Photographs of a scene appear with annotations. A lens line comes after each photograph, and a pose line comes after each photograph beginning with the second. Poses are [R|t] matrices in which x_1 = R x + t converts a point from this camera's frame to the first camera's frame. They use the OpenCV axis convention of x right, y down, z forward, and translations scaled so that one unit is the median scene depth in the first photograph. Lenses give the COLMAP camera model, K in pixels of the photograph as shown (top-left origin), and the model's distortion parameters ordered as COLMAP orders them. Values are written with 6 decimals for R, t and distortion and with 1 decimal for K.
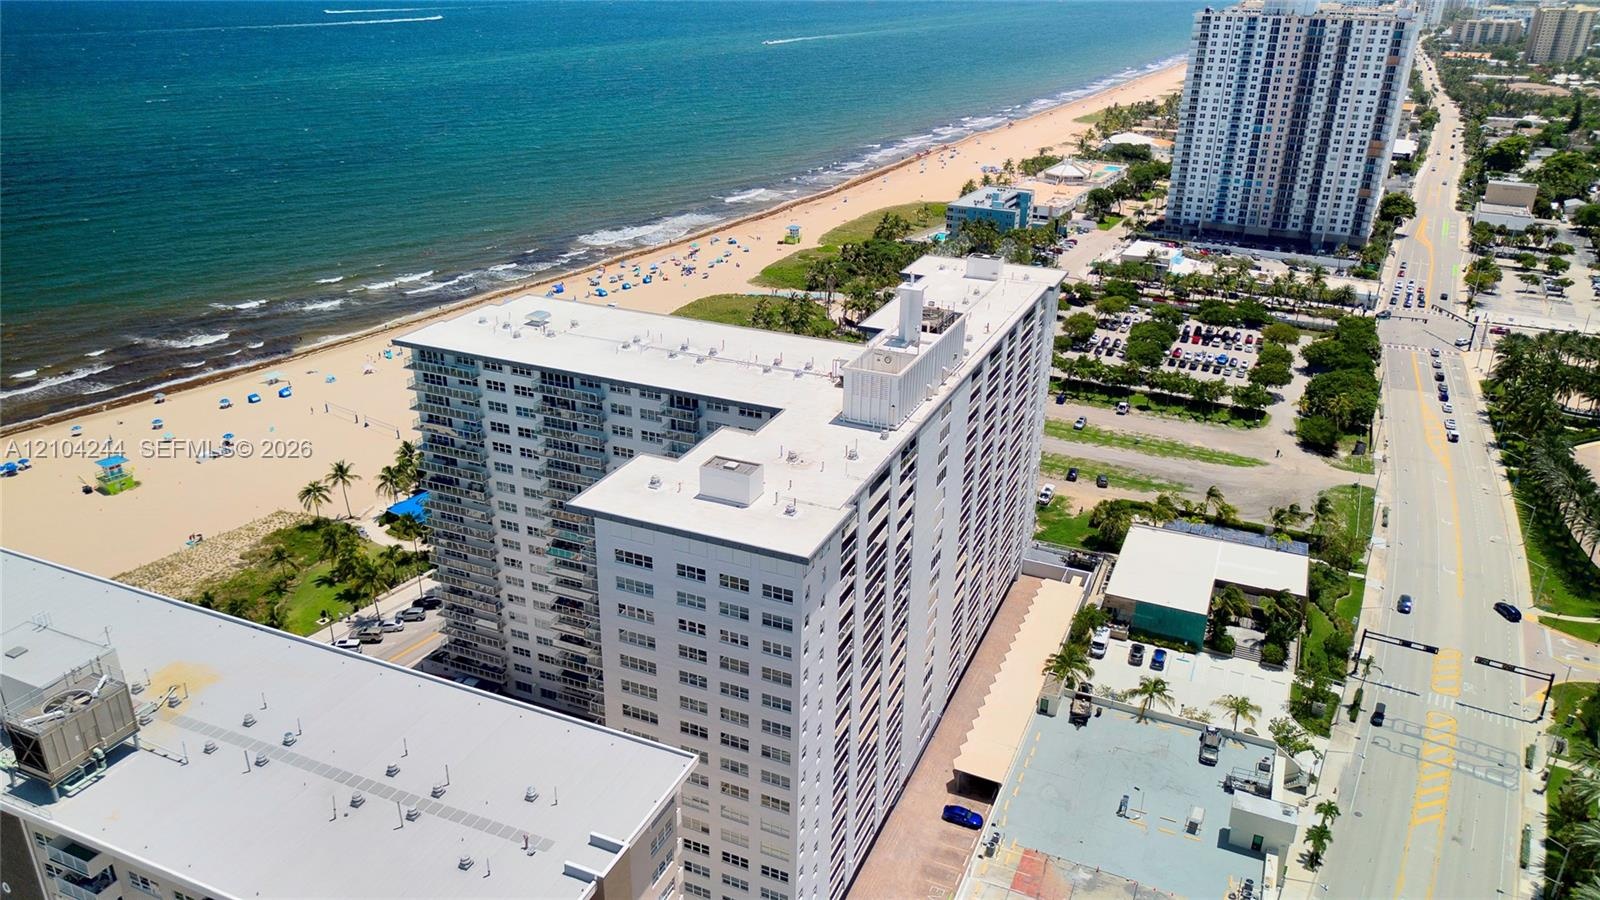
lens RADIAL K [[1112.1, 0, 799.5], [0, 1112.1, 449.6], [0, 0, 1]] dist [0.031479, -0.006665]
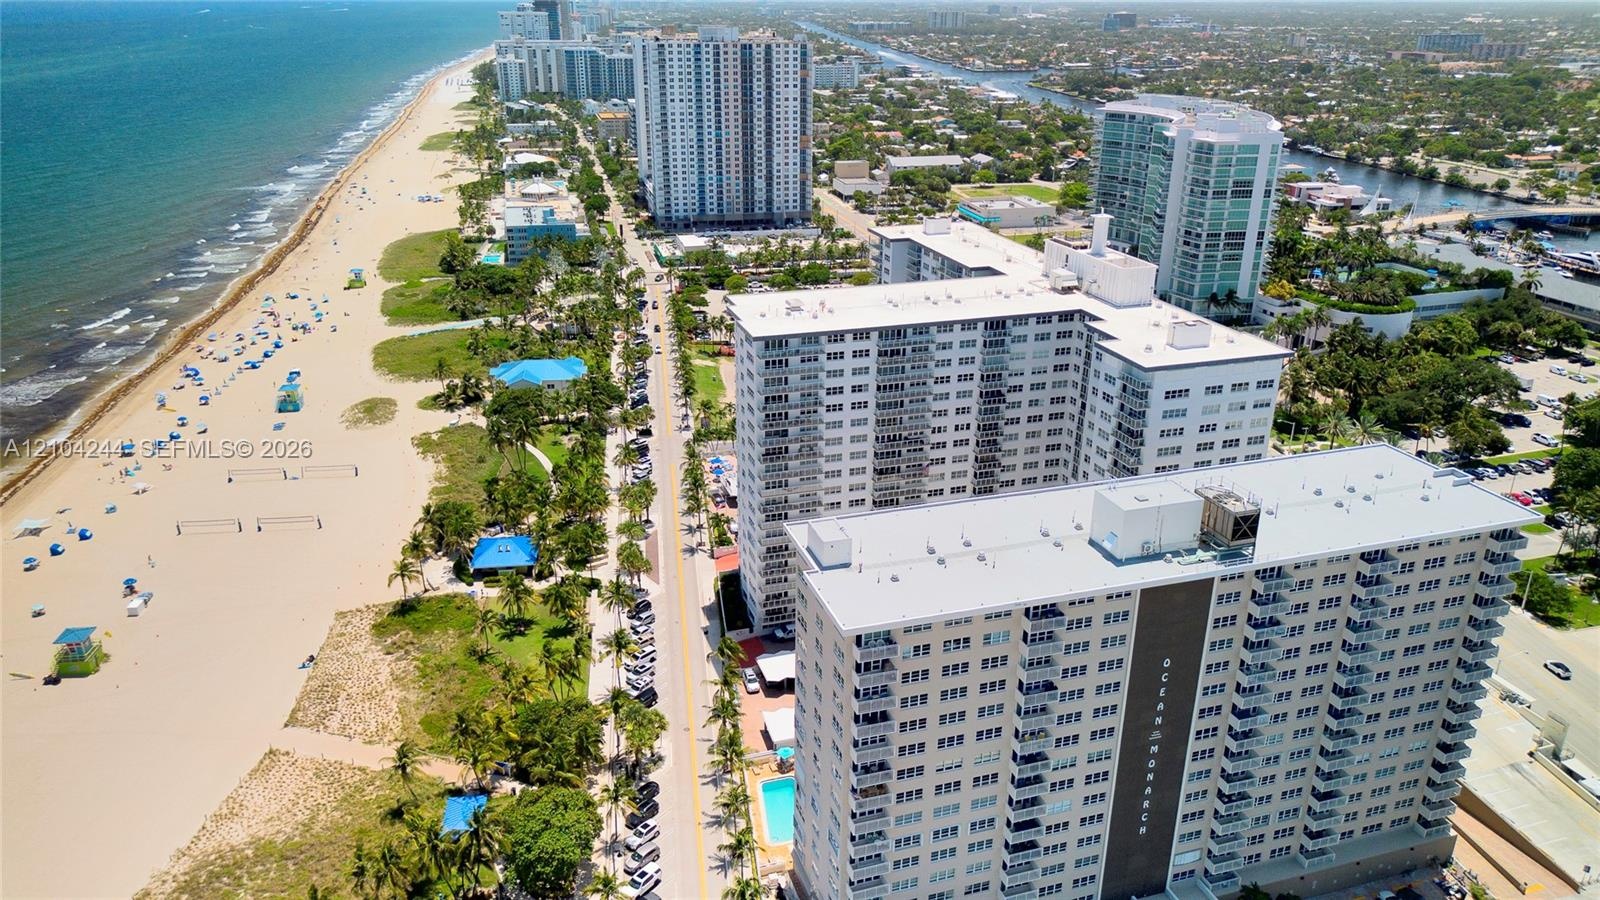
lens RADIAL K [[1112.1, 0, 802.3], [0, 1112.1, 452.8], [0, 0, 1]] dist [0.031479, -0.006665]
pose [[0.754303, -0.255055, 0.604958, -0.349028], [0.267342, 0.960924, 0.071793, -0.017003], [-0.599630, 0.107577, 0.793014, 0.023486]]
